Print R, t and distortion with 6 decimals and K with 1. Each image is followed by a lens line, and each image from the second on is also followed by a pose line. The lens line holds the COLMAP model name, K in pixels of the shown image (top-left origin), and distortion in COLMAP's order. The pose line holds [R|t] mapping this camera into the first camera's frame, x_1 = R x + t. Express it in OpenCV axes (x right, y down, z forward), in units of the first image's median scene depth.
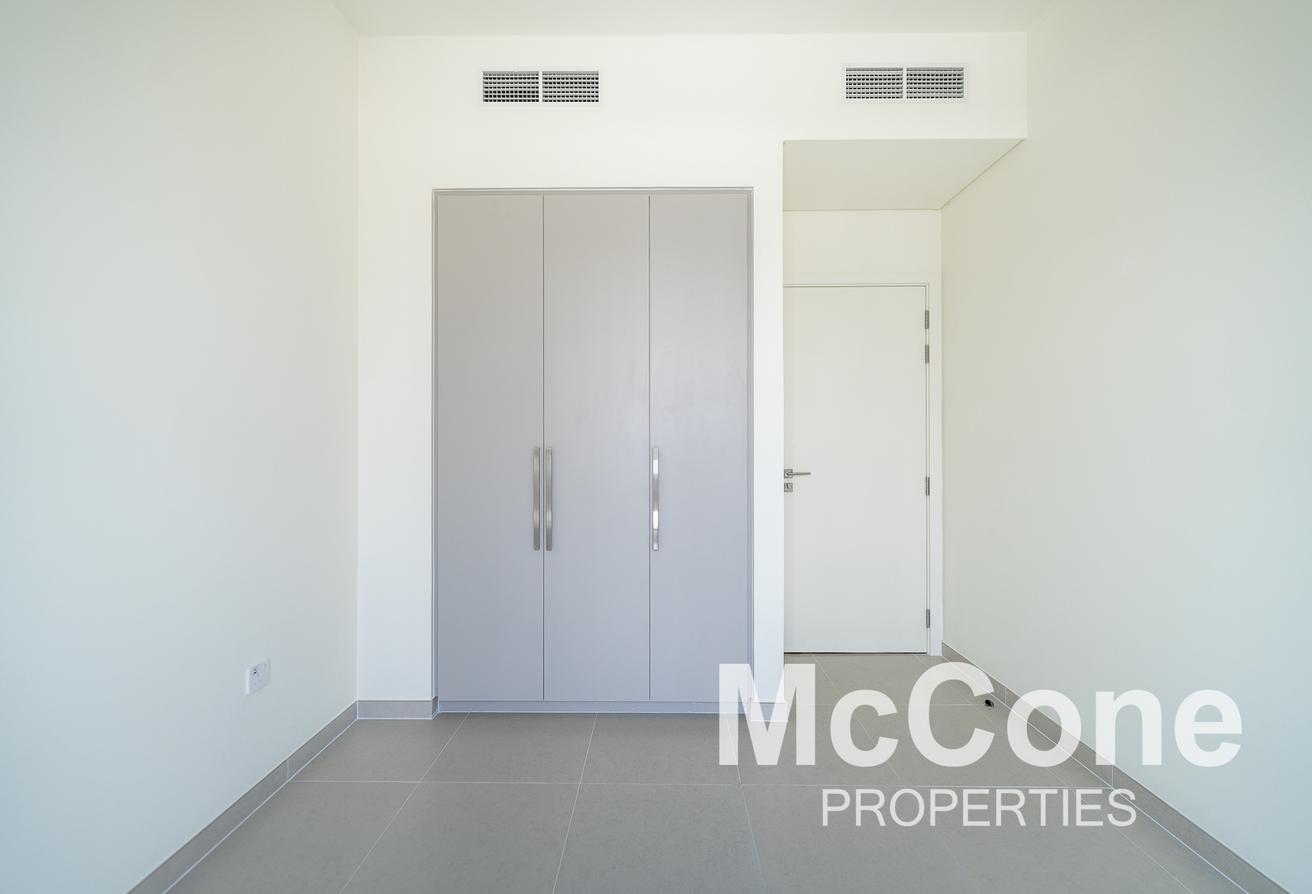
lens RADIAL K [[544.9, 0, 655.6], [0, 544.9, 453.4], [0, 0, 1]] dist [0.004242, -0.000002]
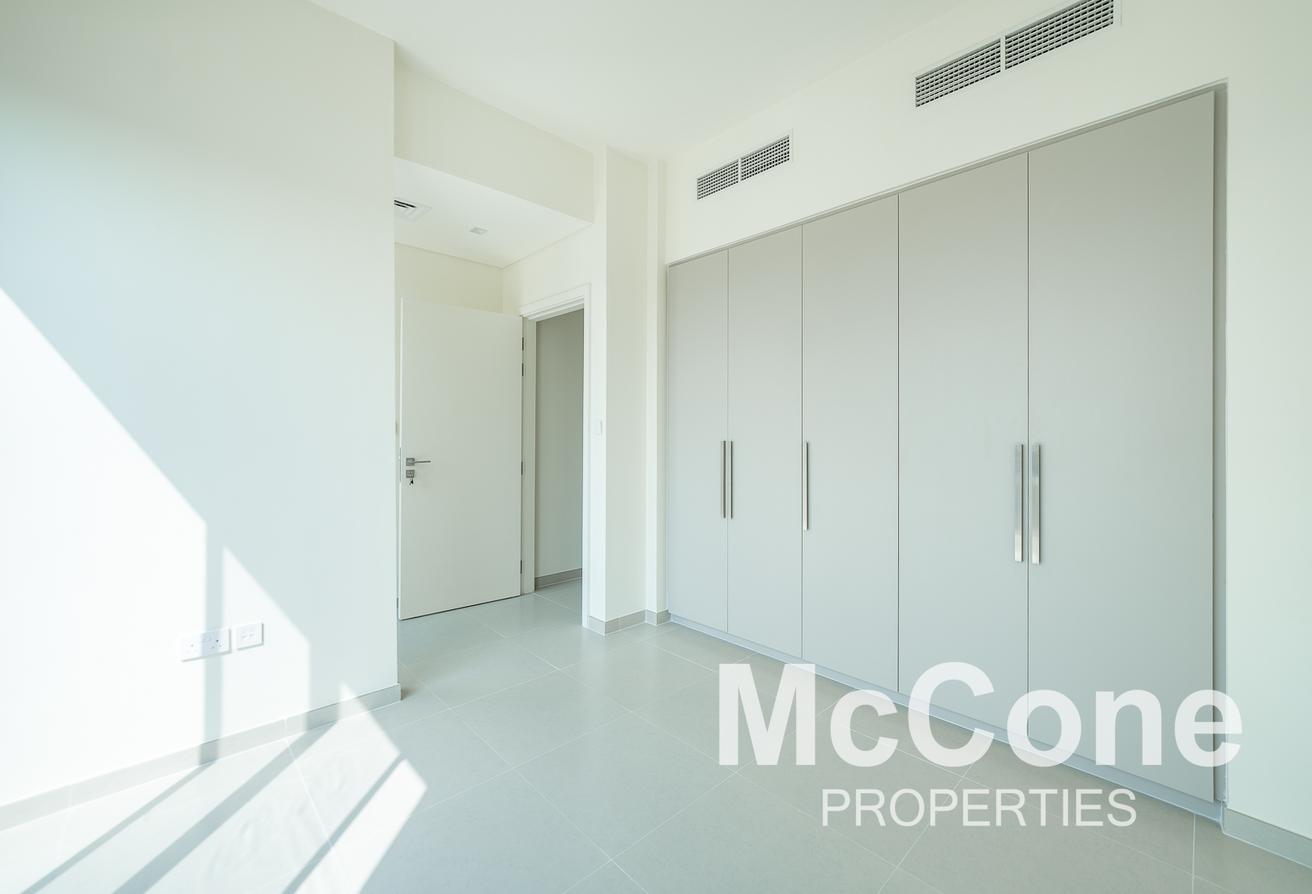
lens RADIAL K [[544.9, 0, 678.0], [0, 544.9, 436.2], [0, 0, 1]] dist [0.004242, -0.000002]
pose [[0.701945, -0.001273, -0.712230, 0.458162], [-0.014221, 0.999774, -0.015803, 0.000265], [0.712089, 0.021222, 0.701768, -0.018300]]
